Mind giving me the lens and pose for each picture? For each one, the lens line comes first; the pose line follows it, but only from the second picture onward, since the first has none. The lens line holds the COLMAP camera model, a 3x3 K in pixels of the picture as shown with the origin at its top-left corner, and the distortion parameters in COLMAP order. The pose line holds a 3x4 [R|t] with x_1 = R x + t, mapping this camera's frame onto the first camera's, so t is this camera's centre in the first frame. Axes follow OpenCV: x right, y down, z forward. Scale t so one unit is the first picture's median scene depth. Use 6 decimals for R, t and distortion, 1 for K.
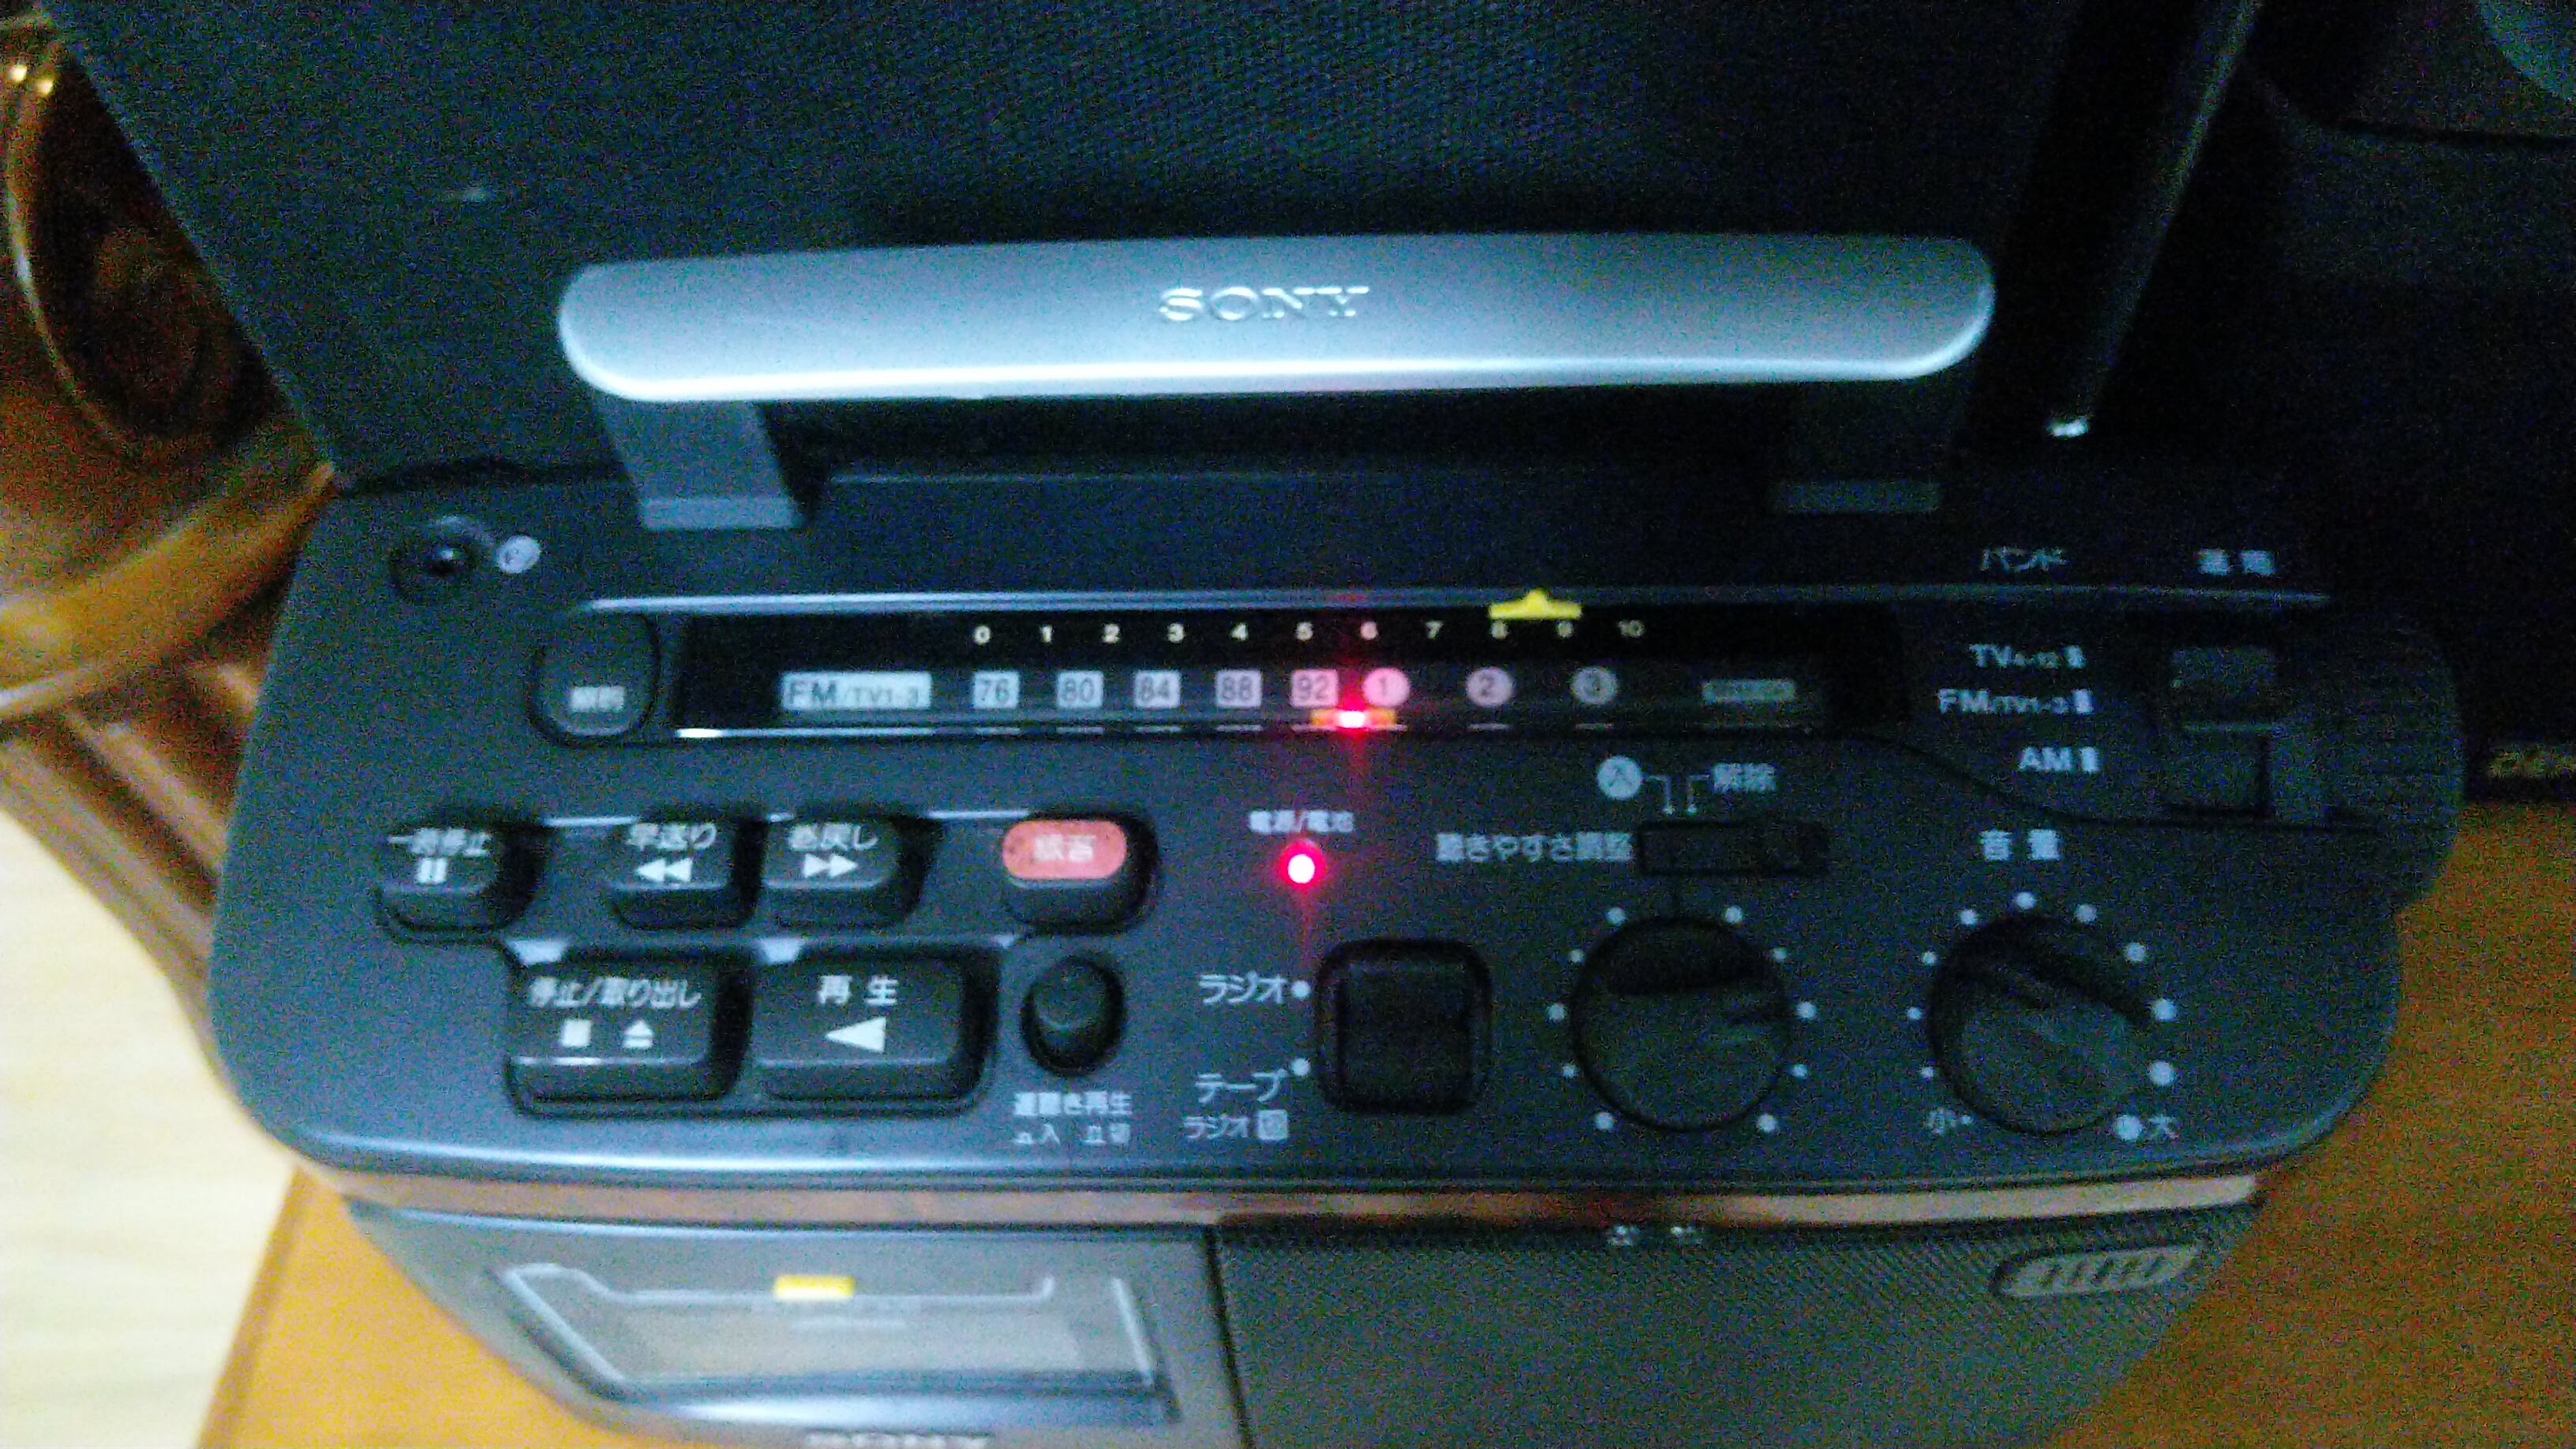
lens RADIAL K [[2071.9, 0, 1288.0], [0, 2071.9, 724.5], [0, 0, 1]] dist [0.157926, -0.369338]
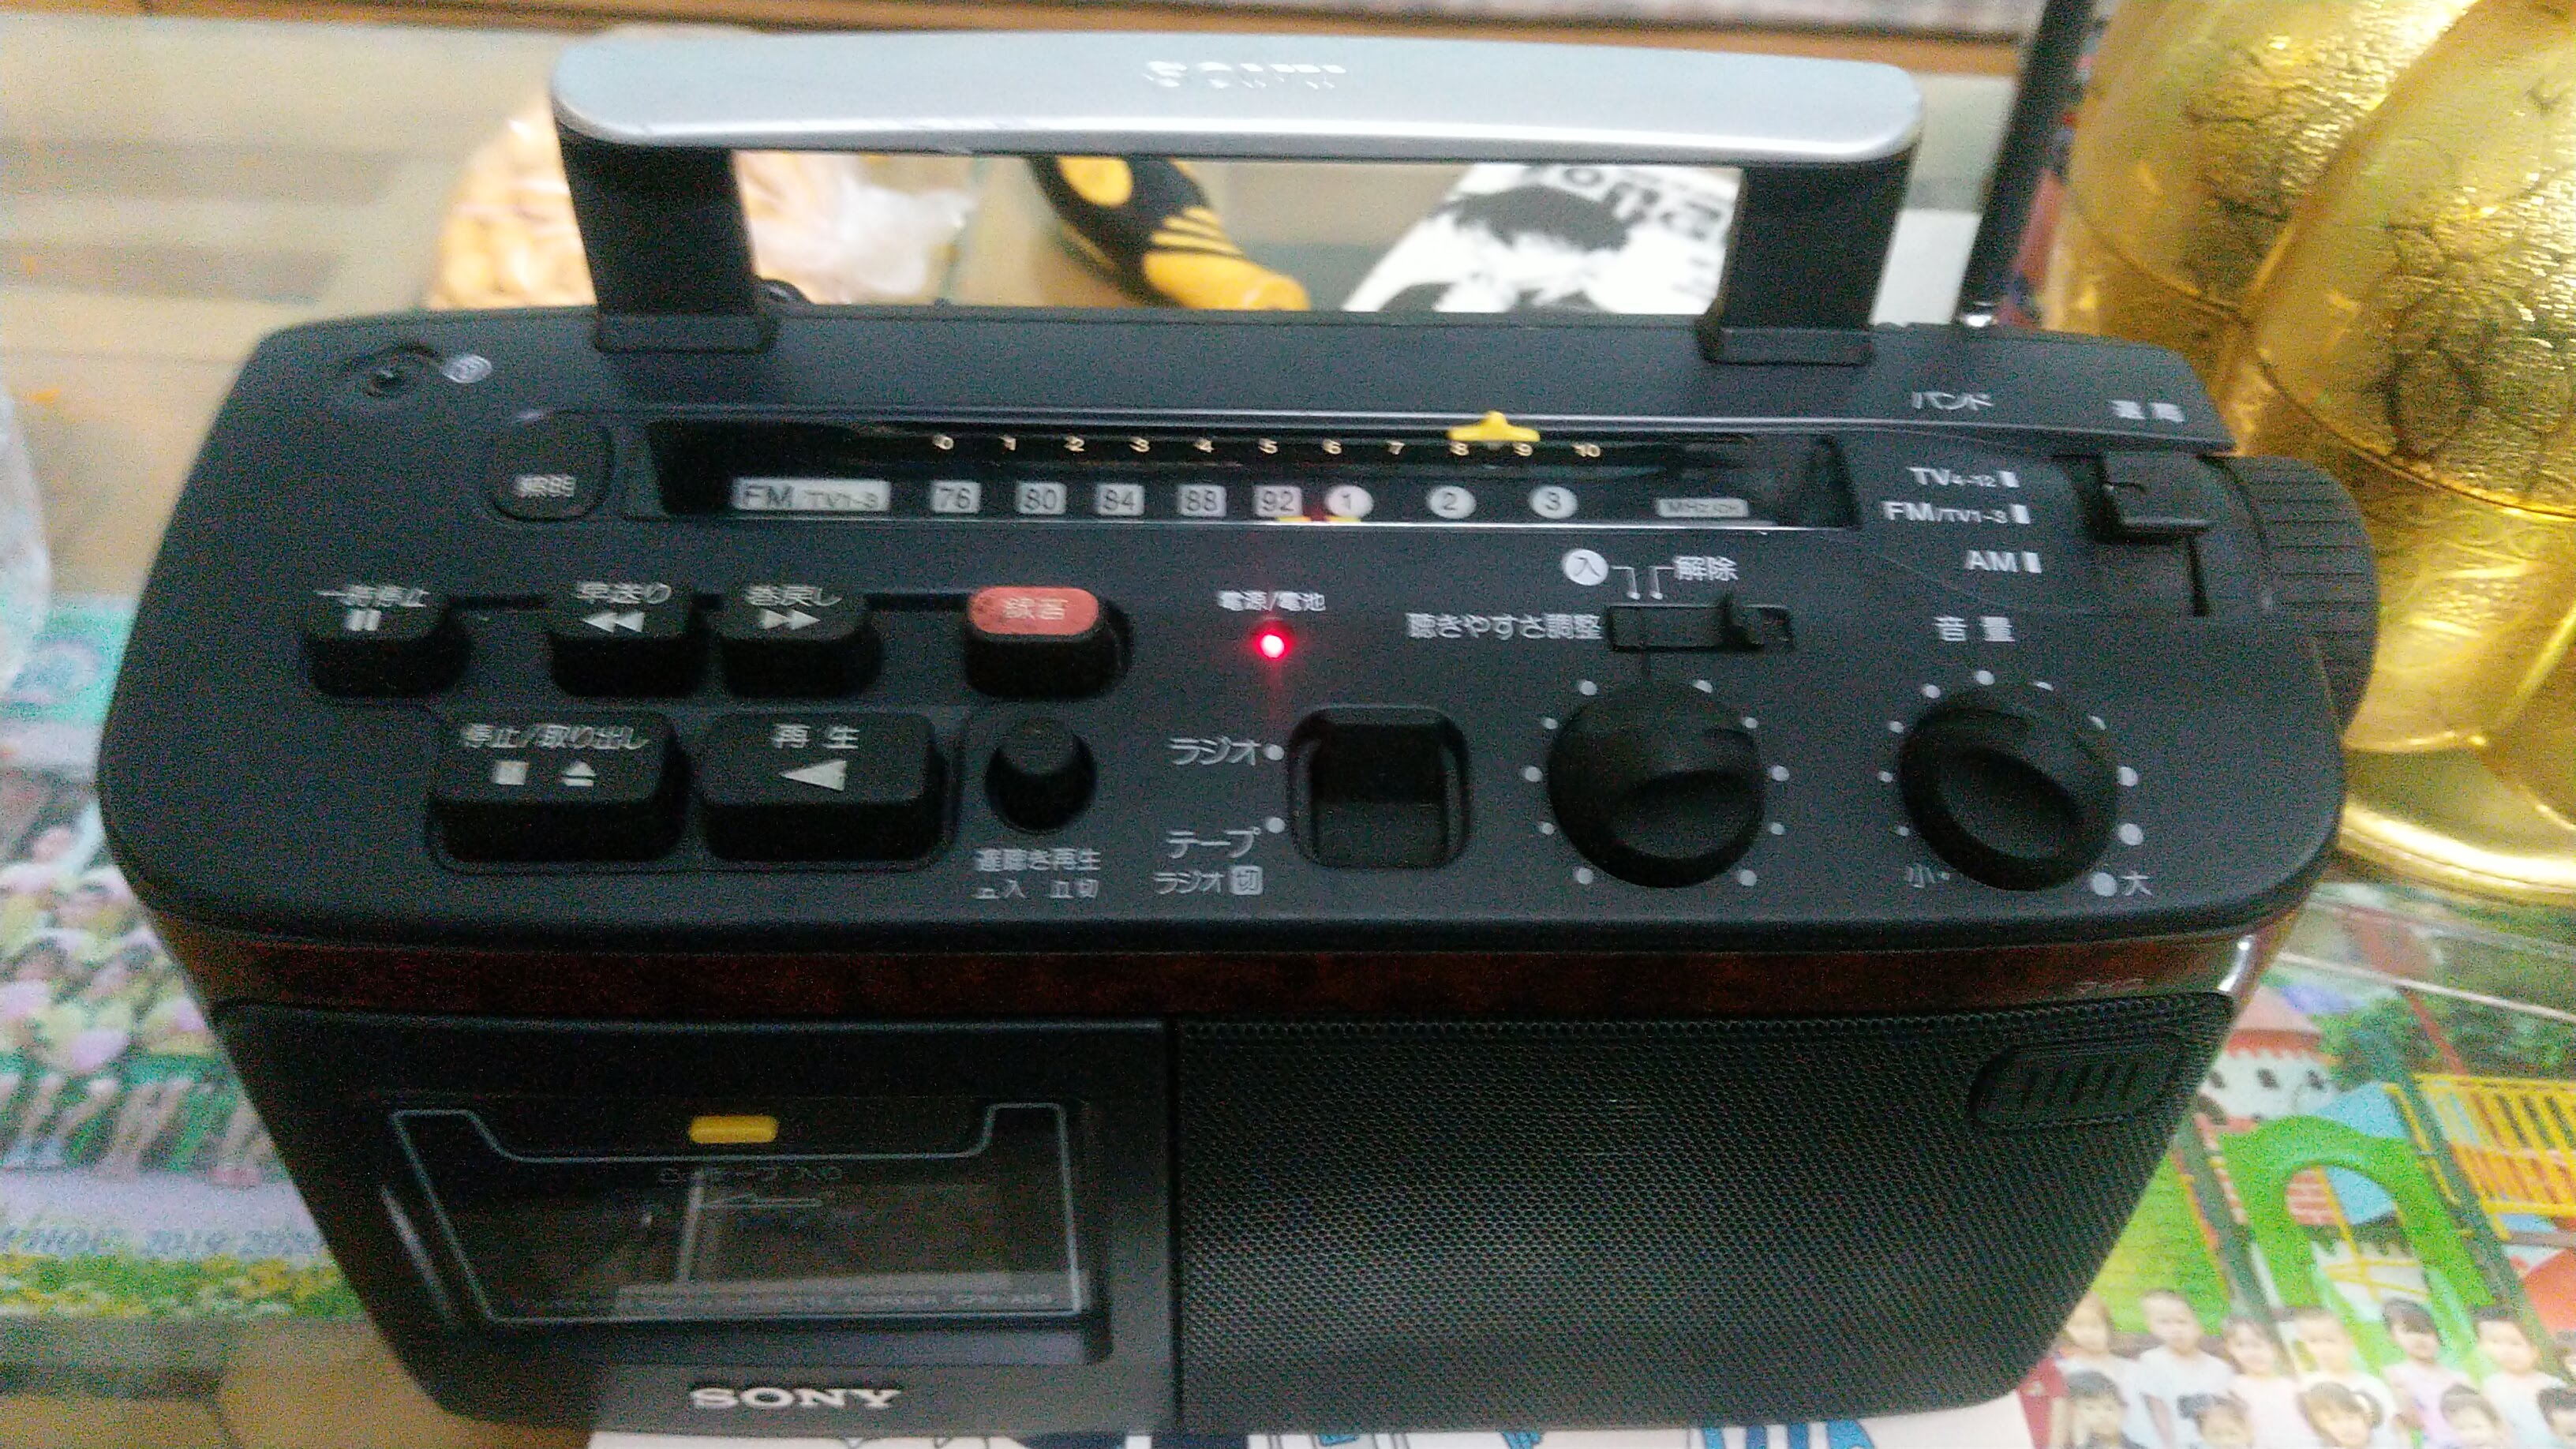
lens RADIAL K [[2071.9, 0, 1288.0], [0, 2071.9, 724.5], [0, 0, 1]] dist [0.157926, -0.369338]
pose [[0.996329, 0.017154, 0.083865, -0.068379], [0.000231, 0.979173, -0.203027, 0.308150], [-0.085601, 0.202301, 0.975575, 0.042842]]
